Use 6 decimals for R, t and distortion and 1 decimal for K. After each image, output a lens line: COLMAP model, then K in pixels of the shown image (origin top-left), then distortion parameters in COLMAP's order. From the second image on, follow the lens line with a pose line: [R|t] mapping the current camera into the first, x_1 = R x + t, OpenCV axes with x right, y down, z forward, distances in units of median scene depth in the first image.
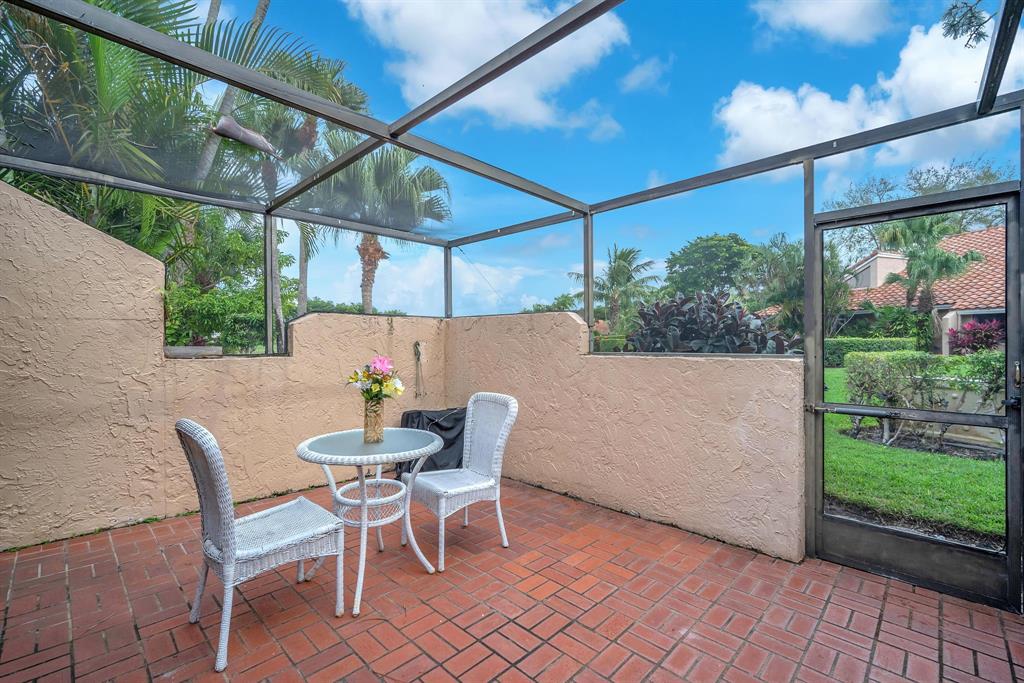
lens RADIAL K [[451.0, 0, 512.2], [0, 451.0, 341.0], [0, 0, 1]] dist [-0.002674, -0.000210]
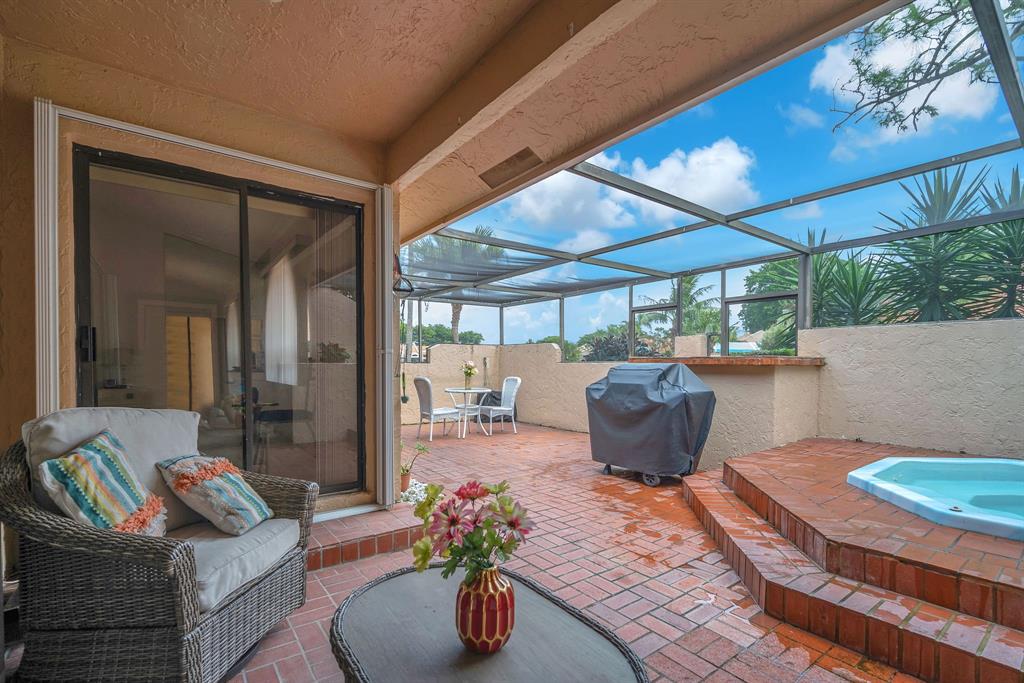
lens RADIAL K [[451.0, 0, 518.3], [0, 451.0, 366.1], [0, 0, 1]] dist [-0.002674, -0.000210]
pose [[0.989097, 0.005081, -0.147176, 0.270890], [-0.003593, 0.999940, 0.010375, 0.023088], [0.147219, -0.009733, 0.989056, -1.124298]]
